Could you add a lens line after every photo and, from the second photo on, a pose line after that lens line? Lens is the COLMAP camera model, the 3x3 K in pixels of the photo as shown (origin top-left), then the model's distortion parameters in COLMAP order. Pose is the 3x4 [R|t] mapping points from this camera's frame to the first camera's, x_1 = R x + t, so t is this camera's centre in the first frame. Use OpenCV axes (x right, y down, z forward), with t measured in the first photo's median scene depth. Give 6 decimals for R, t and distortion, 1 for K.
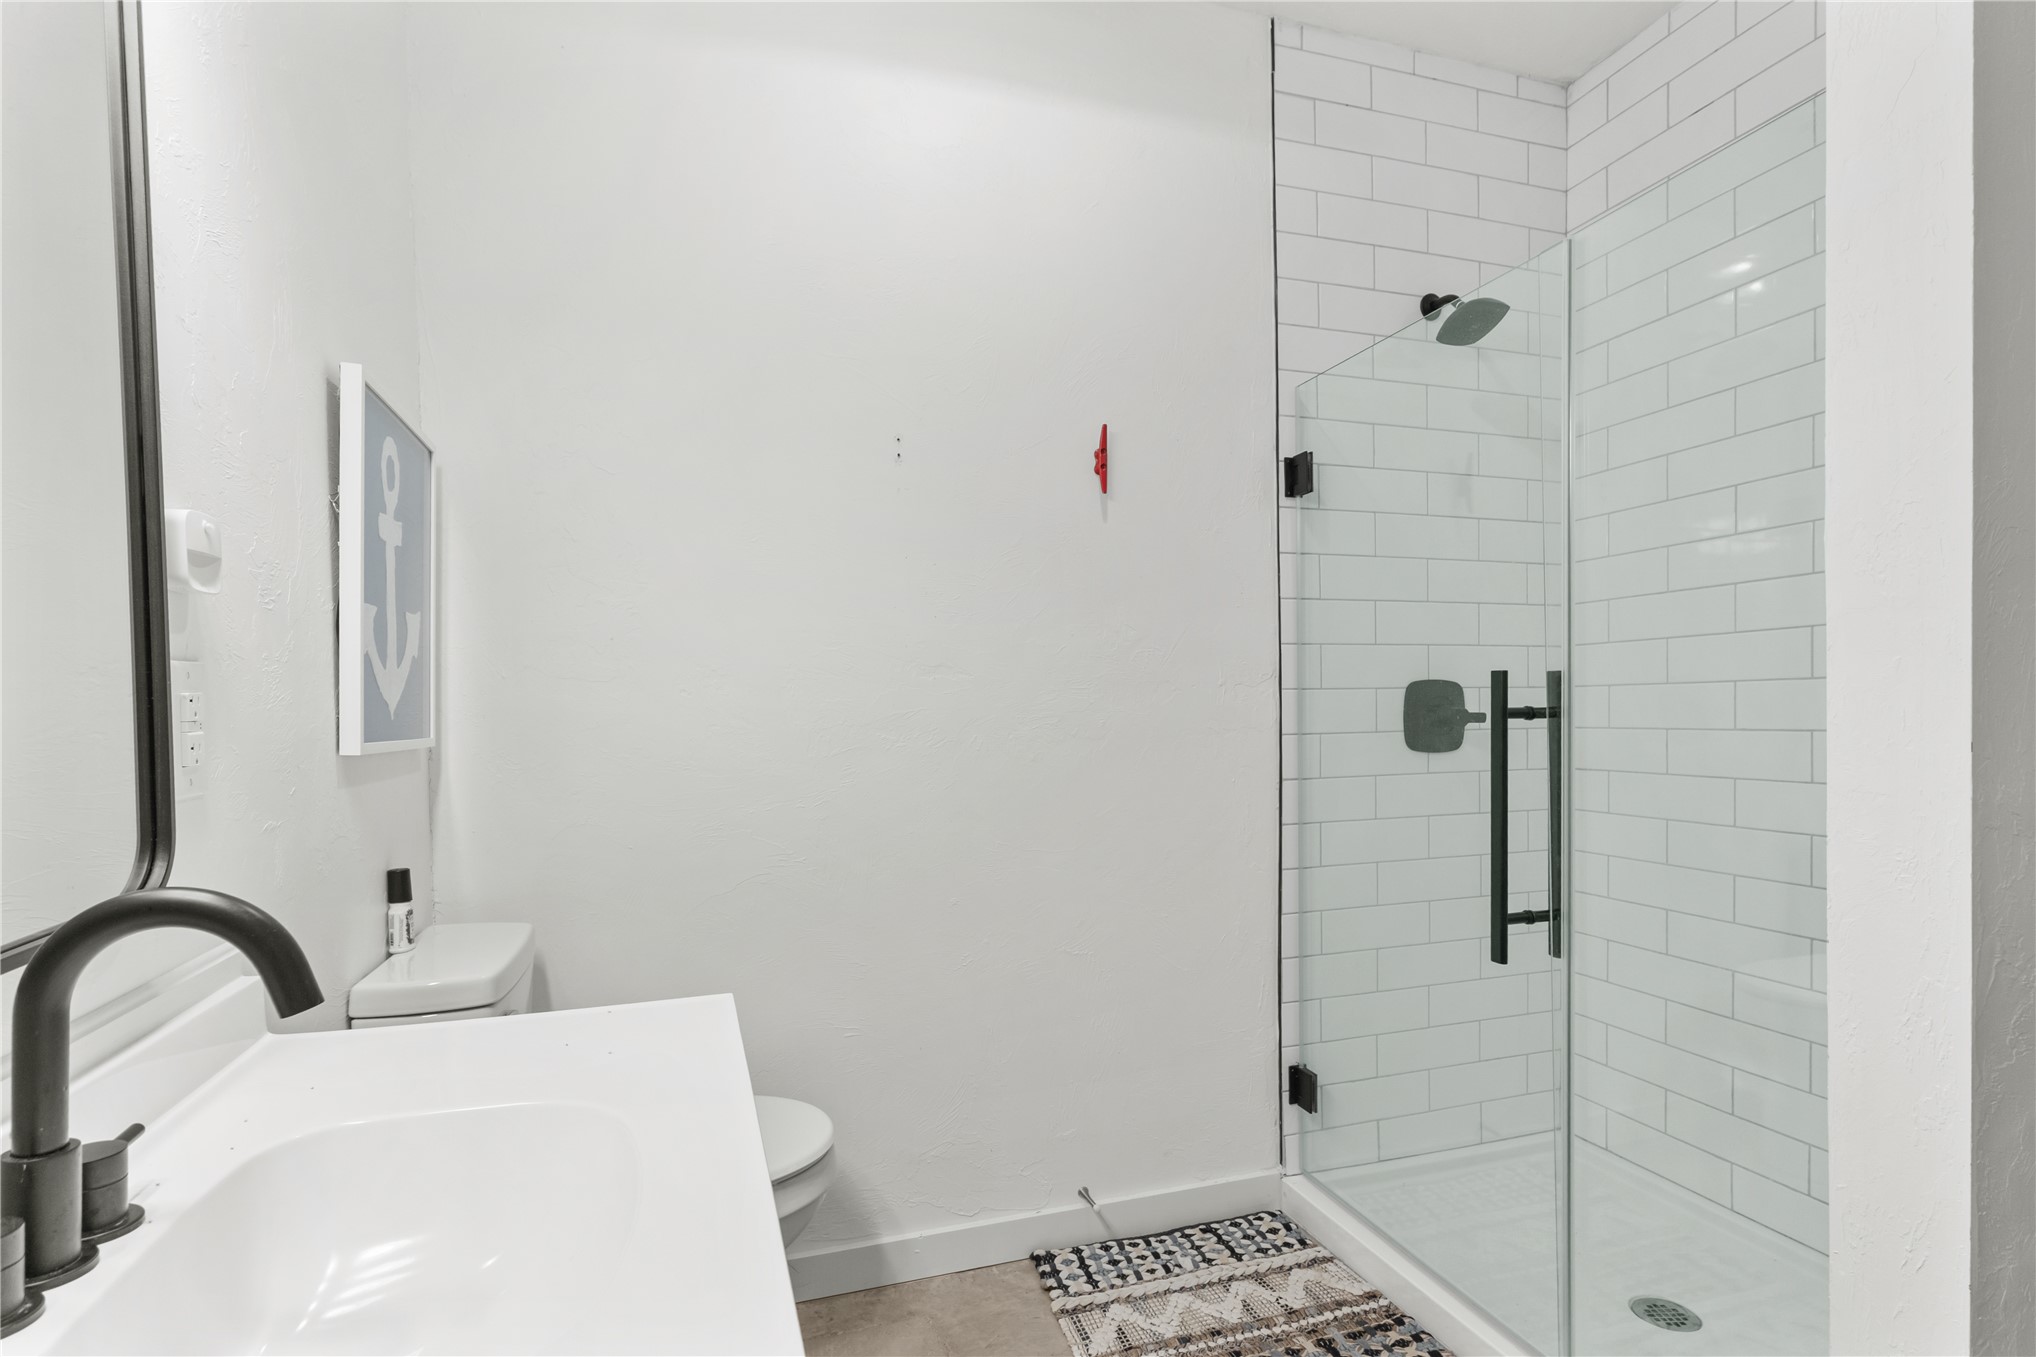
lens RADIAL K [[962.0, 0, 998.7], [0, 962.0, 728.1], [0, 0, 1]] dist [-0.001765, 0.000908]
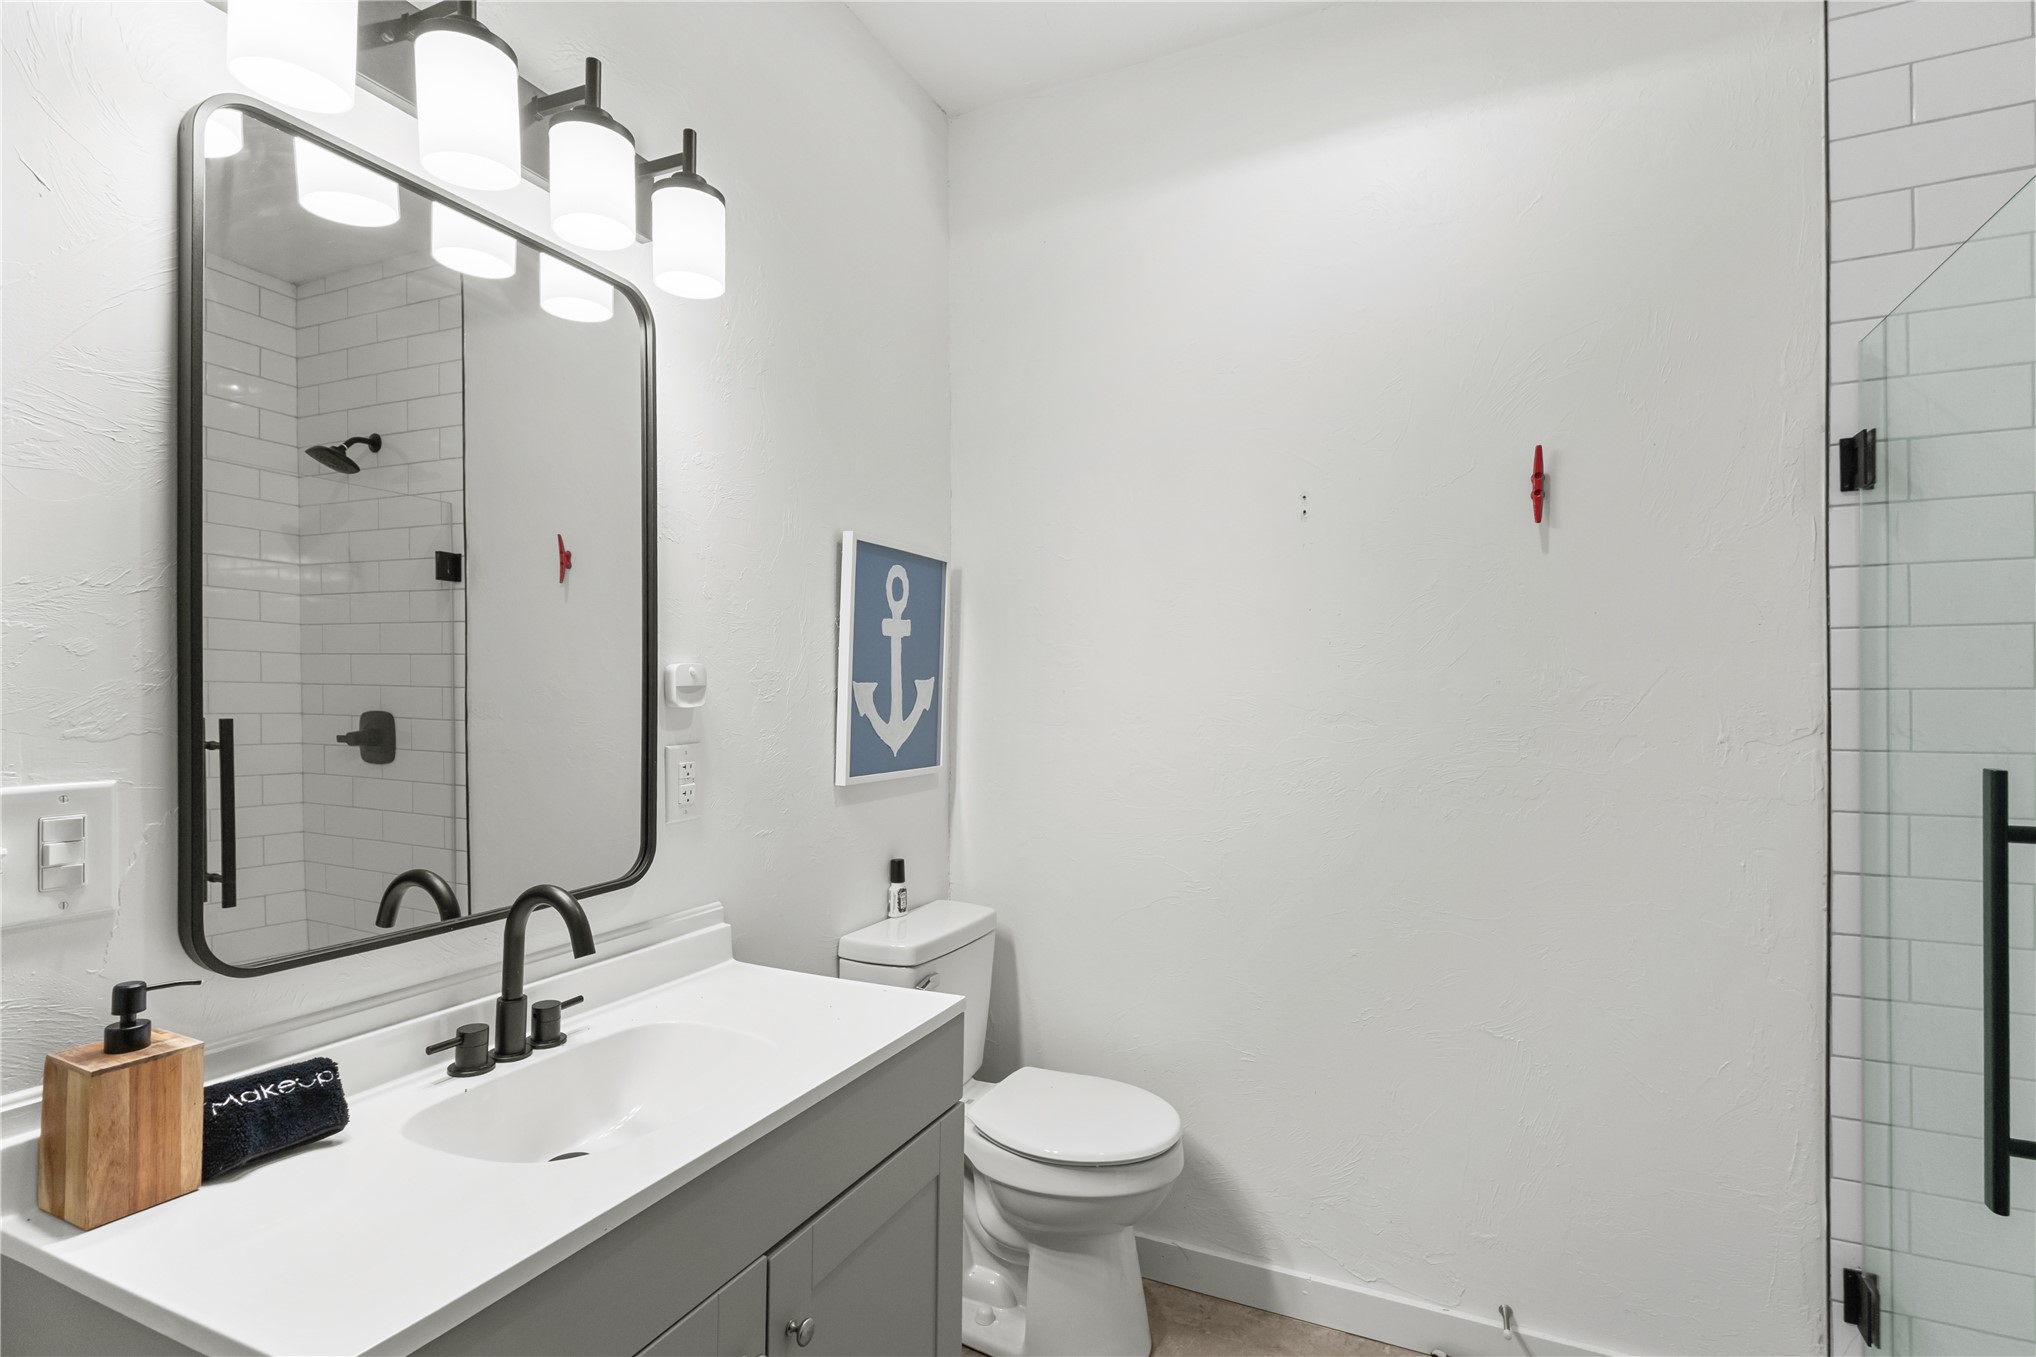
lens RADIAL K [[962.0, 0, 1047.8], [0, 962.0, 682.4], [0, 0, 1]] dist [-0.001765, 0.000908]
pose [[0.740766, 0.005390, -0.671742, 0.392219], [-0.021909, 0.999630, -0.016139, -0.077150], [0.671406, 0.026672, 0.740609, 0.049909]]
